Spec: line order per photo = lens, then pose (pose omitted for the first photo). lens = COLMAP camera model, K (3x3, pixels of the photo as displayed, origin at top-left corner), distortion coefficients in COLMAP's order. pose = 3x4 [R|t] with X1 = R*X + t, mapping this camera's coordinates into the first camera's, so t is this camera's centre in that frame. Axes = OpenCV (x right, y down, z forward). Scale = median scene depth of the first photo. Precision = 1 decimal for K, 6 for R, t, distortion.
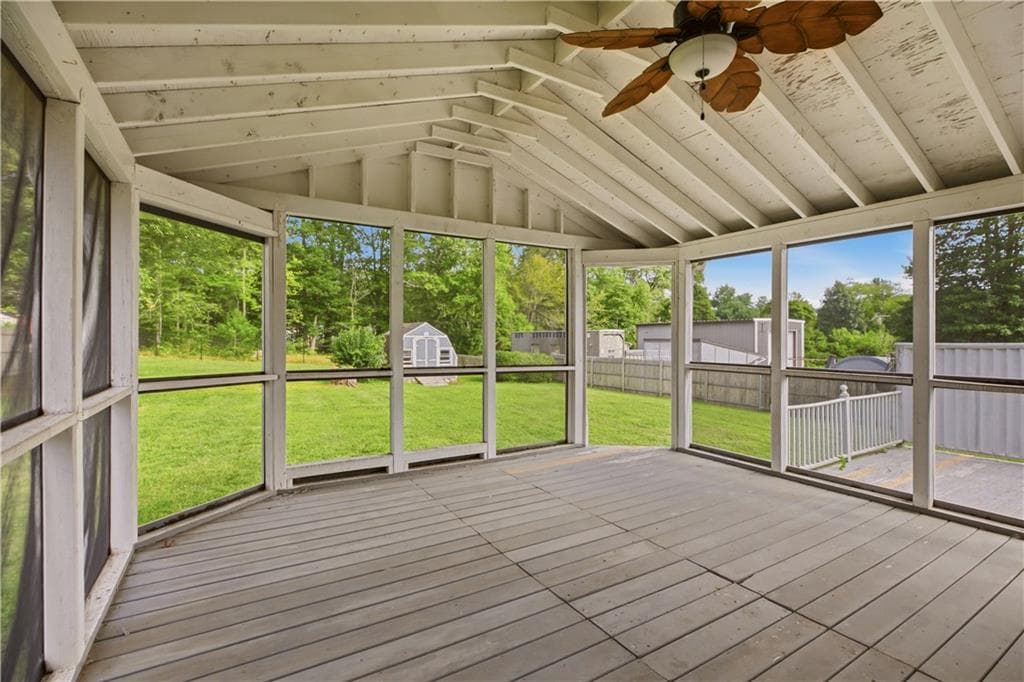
lens RADIAL K [[462.6, 0, 516.0], [0, 462.6, 336.7], [0, 0, 1]] dist [-0.007391, 0.000218]
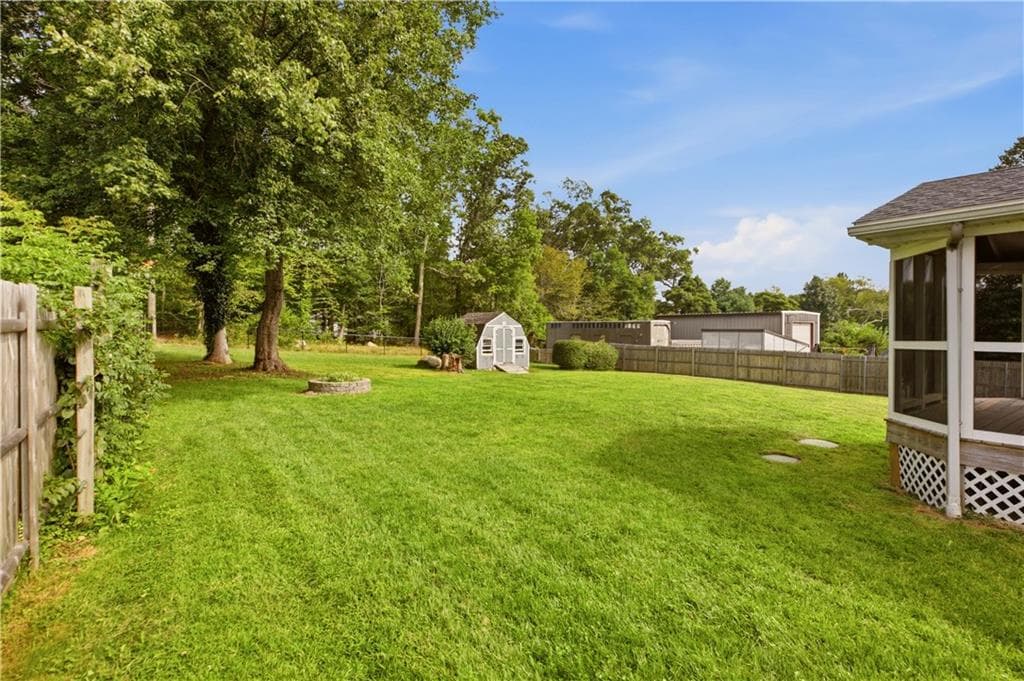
lens RADIAL K [[477.7, 0, 521.4], [0, 477.7, 341.3], [0, 0, 1]] dist [-0.008009, 0.001405]
pose [[0.995622, 0.001792, 0.093459, -0.189584], [-0.004459, 0.999589, 0.028334, 0.002659], [-0.093370, -0.028627, 0.995220, -0.046962]]
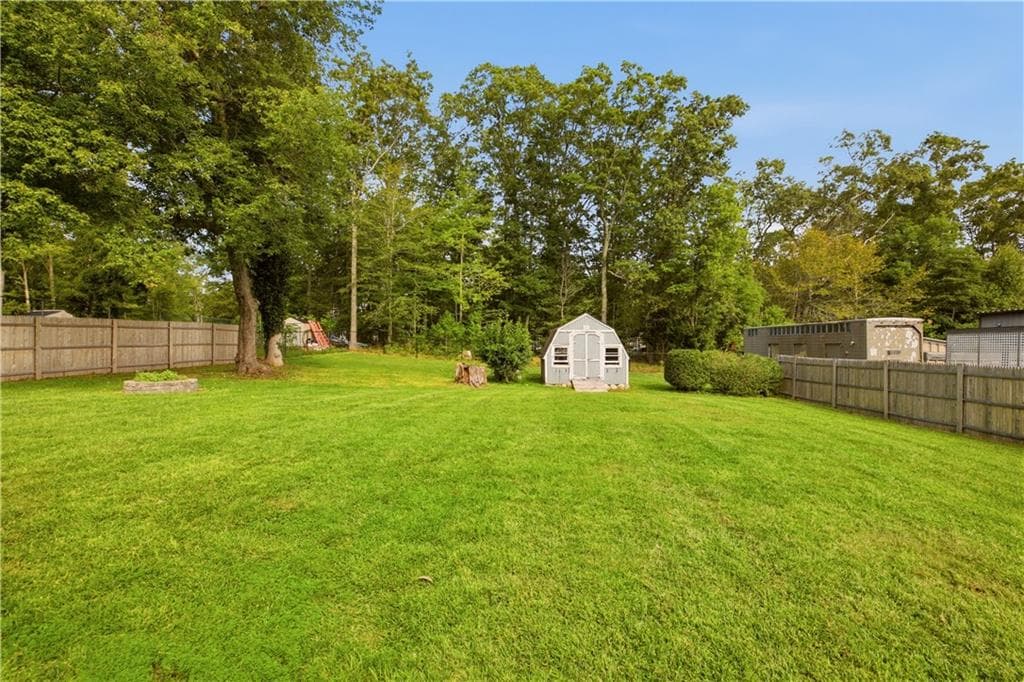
lens RADIAL K [[477.7, 0, 514.4], [0, 477.7, 344.0], [0, 0, 1]] dist [-0.008009, 0.001405]
pose [[0.837401, -0.002203, -0.546585, 0.117451], [0.002584, 0.999997, -0.000071, 0.016828], [0.546583, -0.001353, 0.837404, 0.170482]]
